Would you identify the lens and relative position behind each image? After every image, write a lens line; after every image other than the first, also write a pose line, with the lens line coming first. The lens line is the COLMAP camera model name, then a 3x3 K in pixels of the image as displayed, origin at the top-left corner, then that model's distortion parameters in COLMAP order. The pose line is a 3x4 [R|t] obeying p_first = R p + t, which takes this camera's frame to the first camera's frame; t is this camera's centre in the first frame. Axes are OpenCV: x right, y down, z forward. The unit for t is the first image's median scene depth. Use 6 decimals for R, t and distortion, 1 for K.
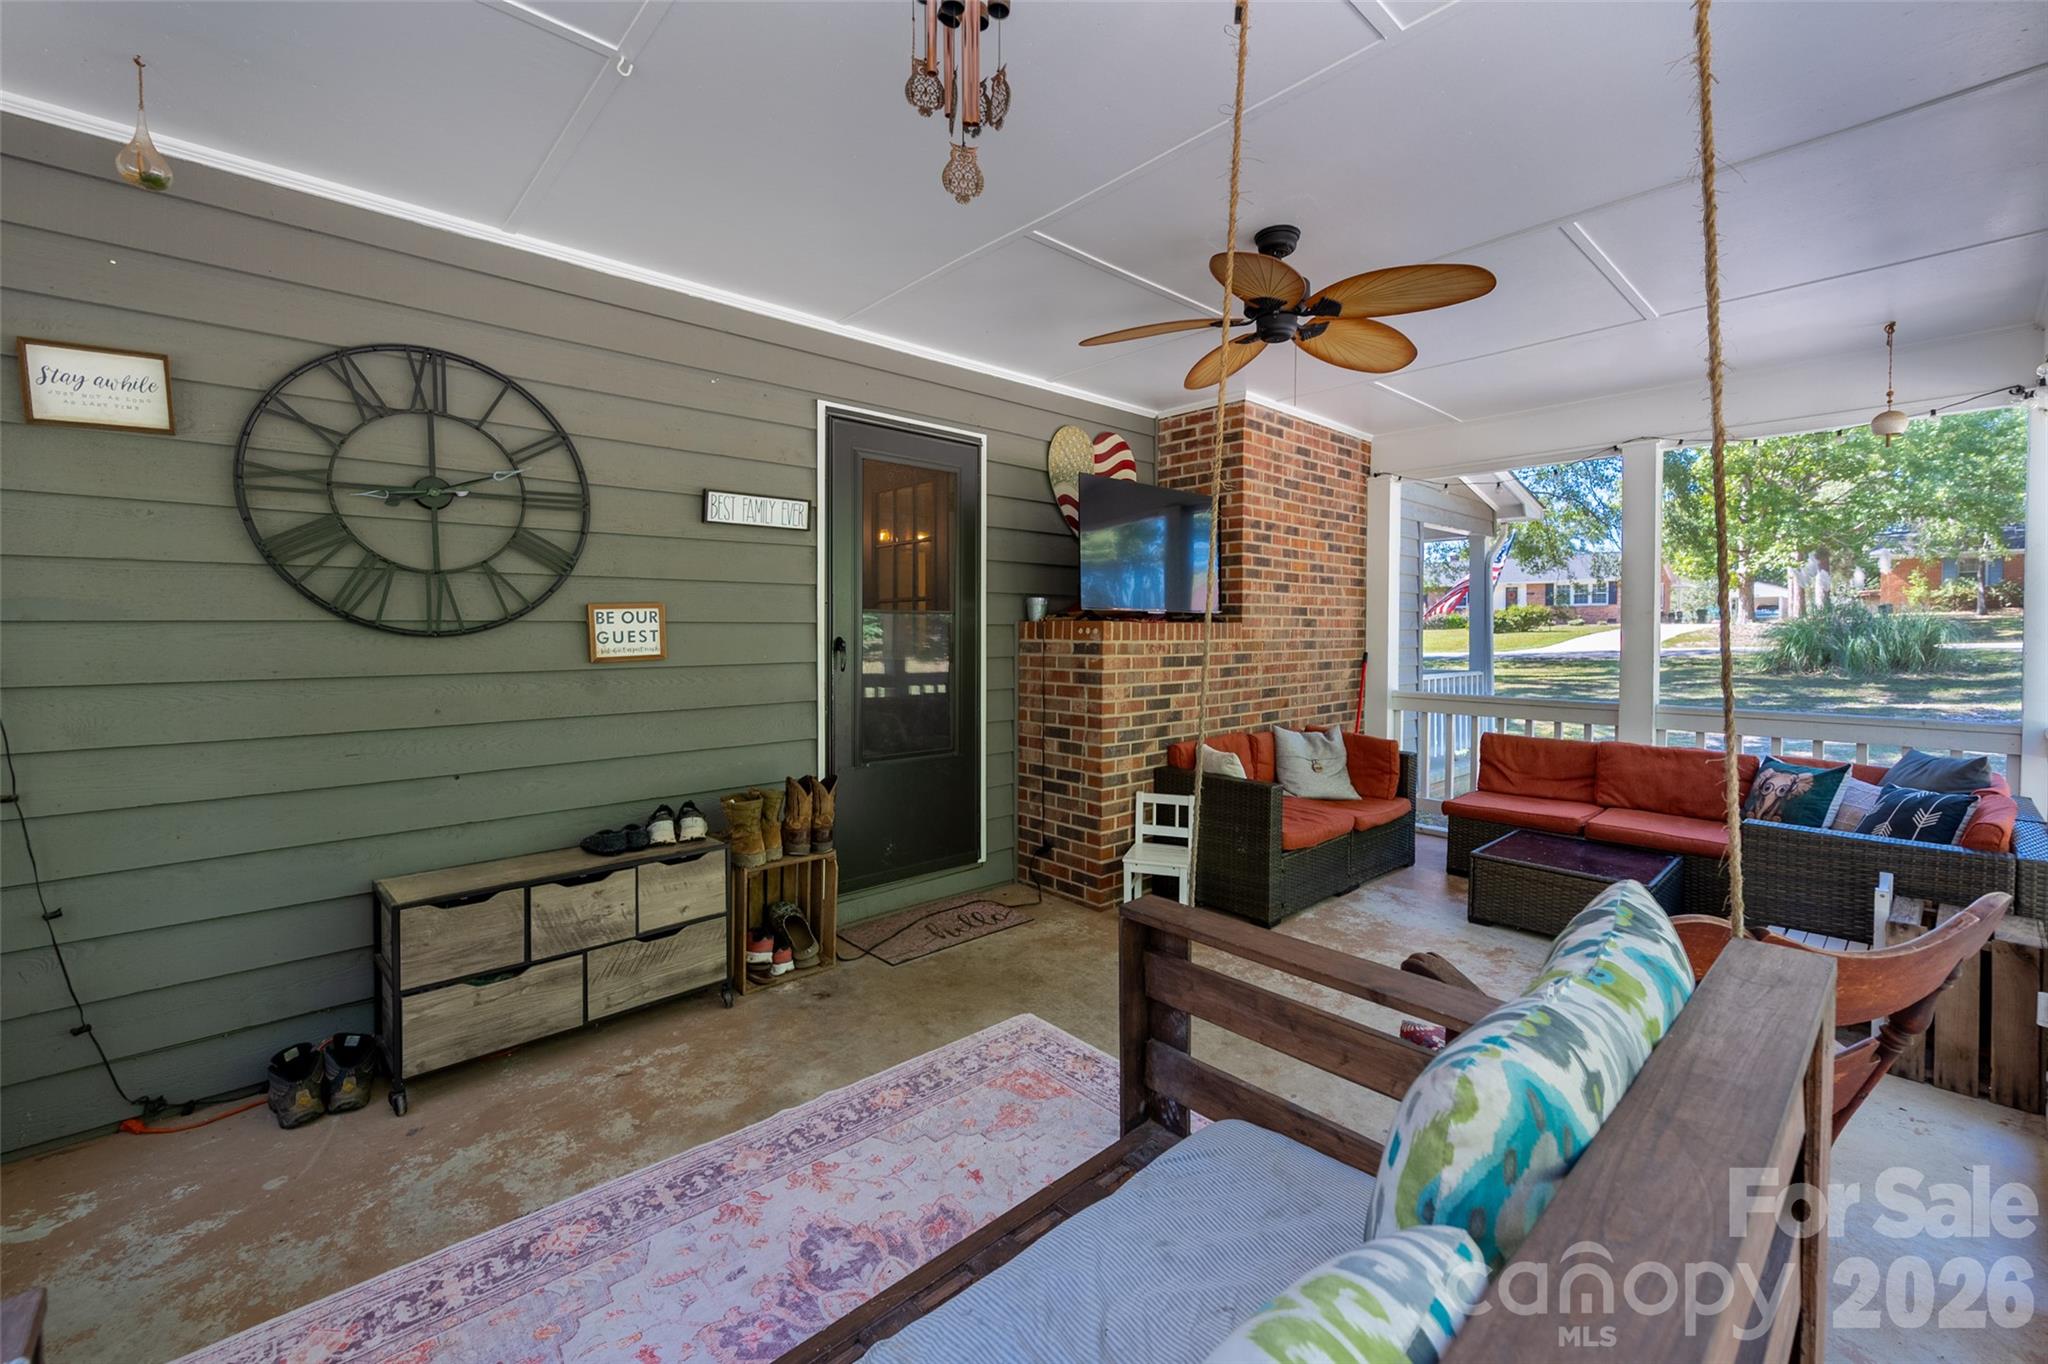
lens RADIAL K [[837.7, 0, 1019.4], [0, 837.7, 634.9], [0, 0, 1]] dist [0.000441, -0.000074]
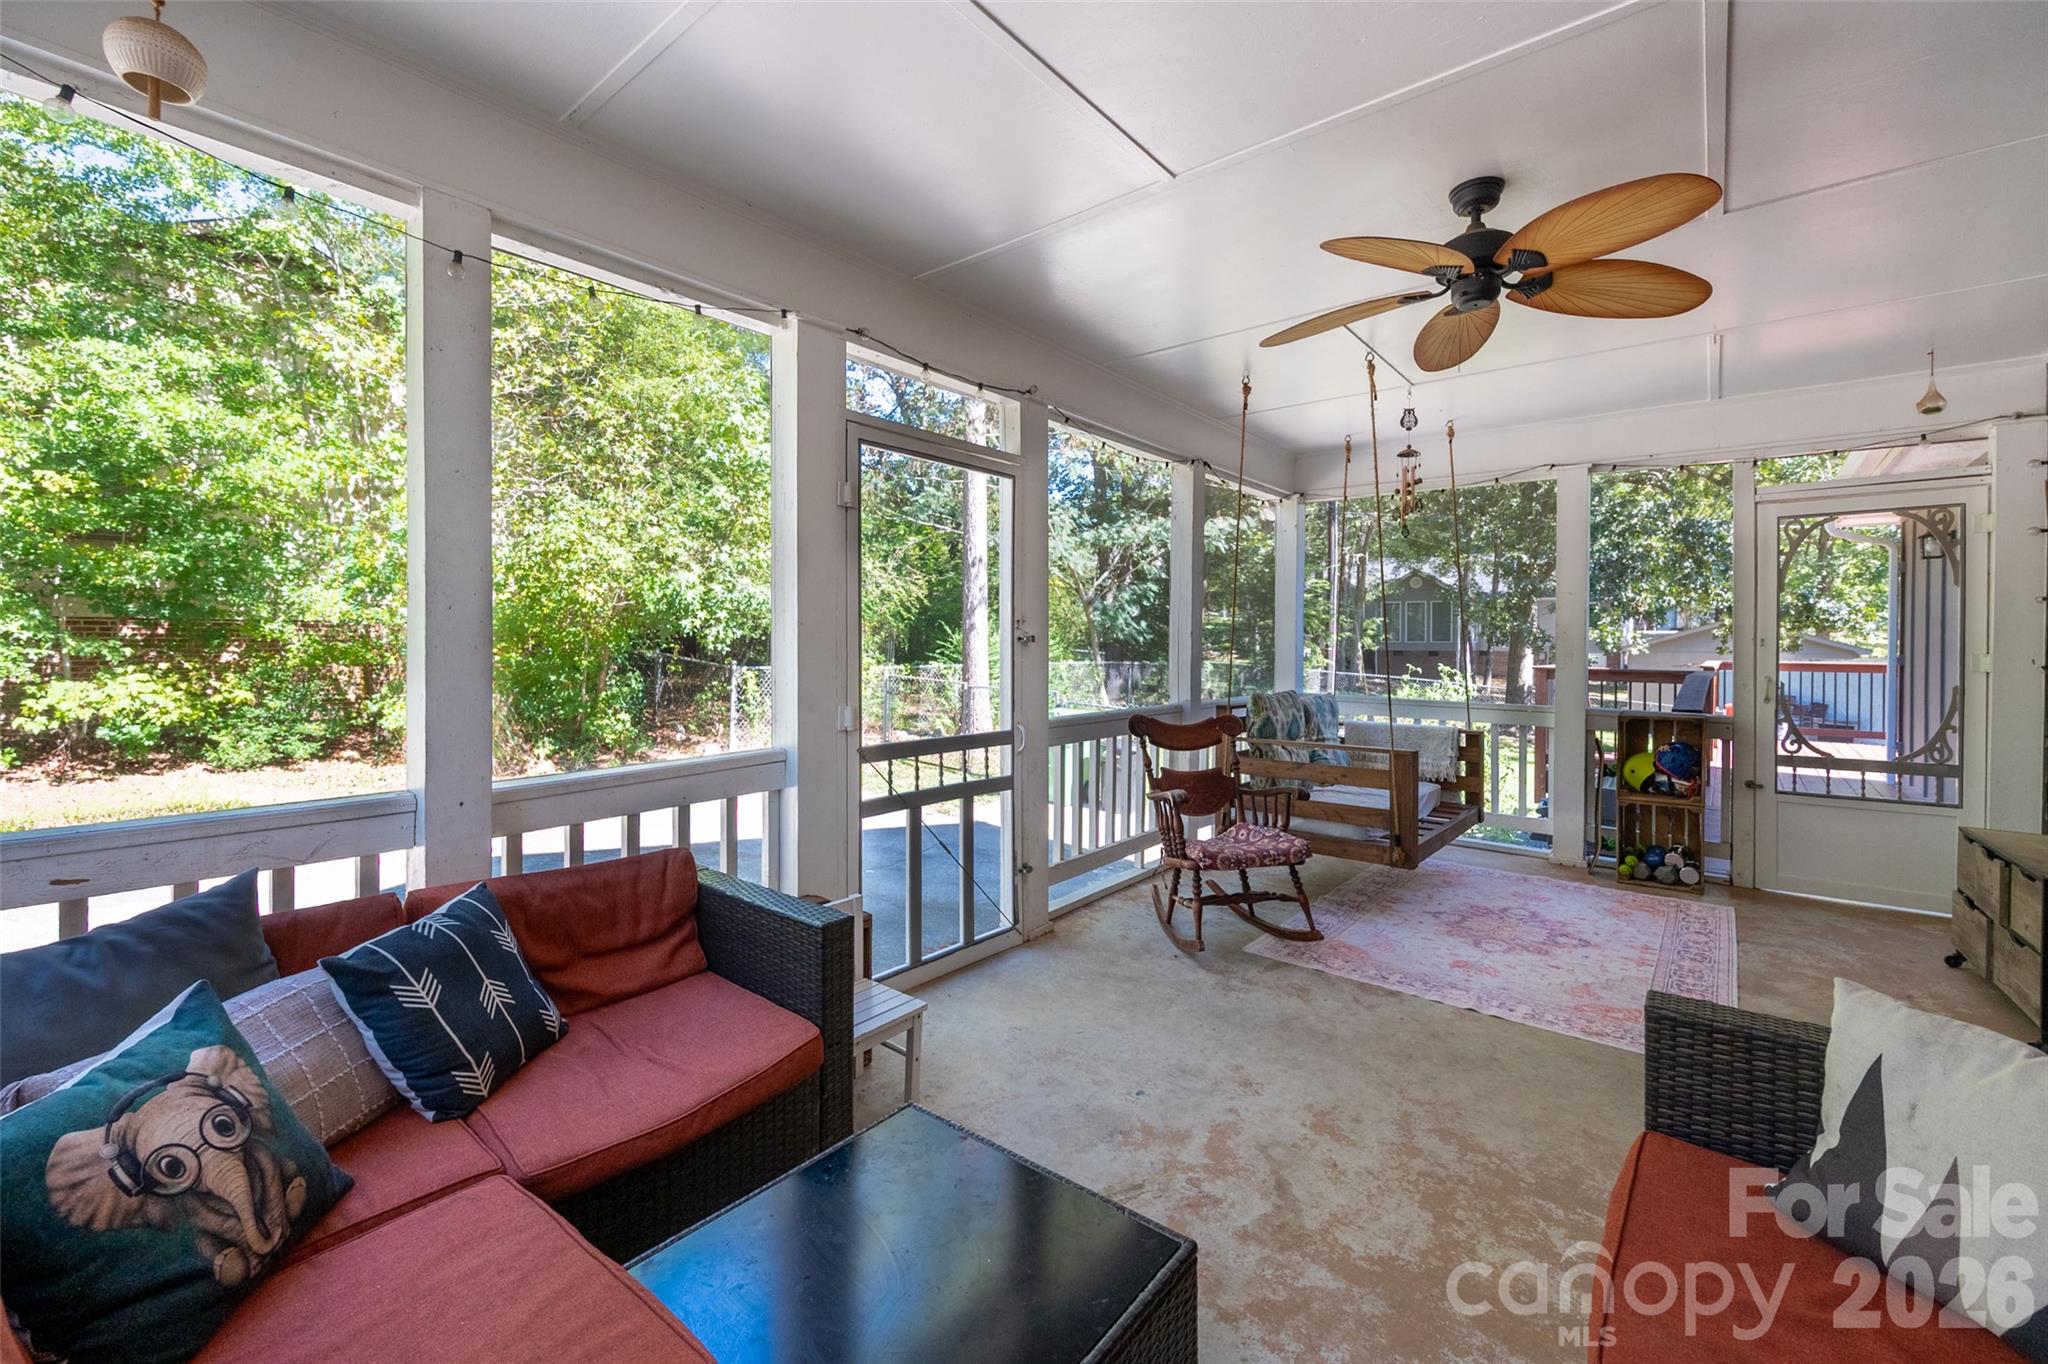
lens RADIAL K [[837.7, 0, 1033.8], [0, 837.7, 660.7], [0, 0, 1]] dist [0.000441, -0.000074]
pose [[-0.988193, -0.002715, -0.153191, 0.627256], [-0.006807, 0.999634, 0.026190, 0.003716], [0.153063, 0.026923, -0.987850, 1.267045]]
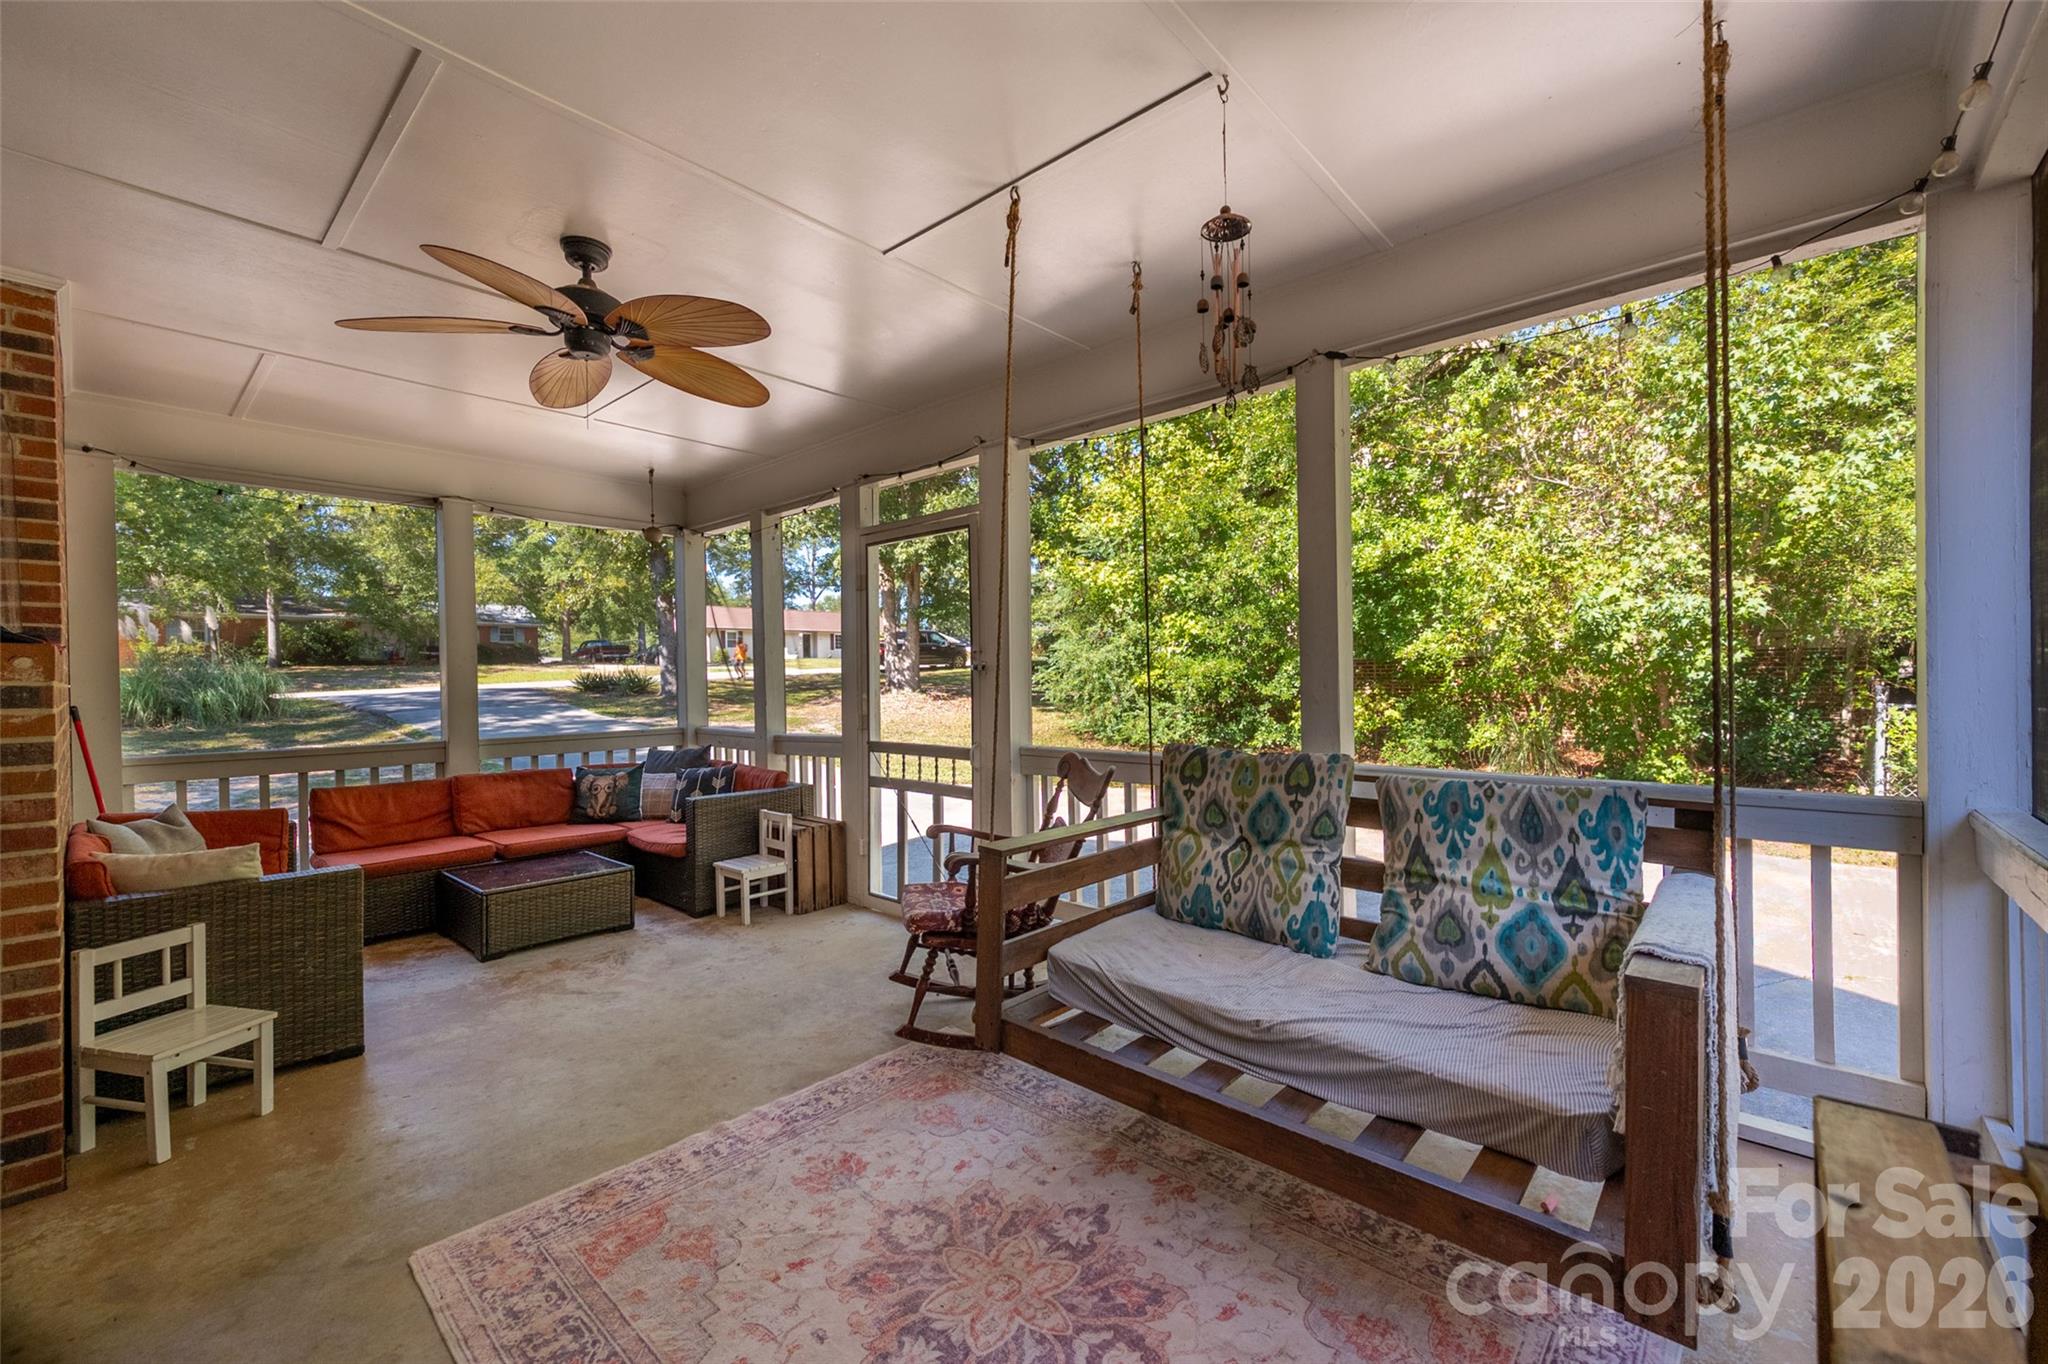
lens RADIAL K [[837.7, 0, 1033.9], [0, 837.7, 680.7], [0, 0, 1]] dist [0.000441, -0.000074]
pose [[-0.110441, -0.003674, 0.993876, -0.494377], [0.016974, 0.999840, 0.005582, 0.014057], [-0.993738, 0.017486, -0.110361, 0.433060]]
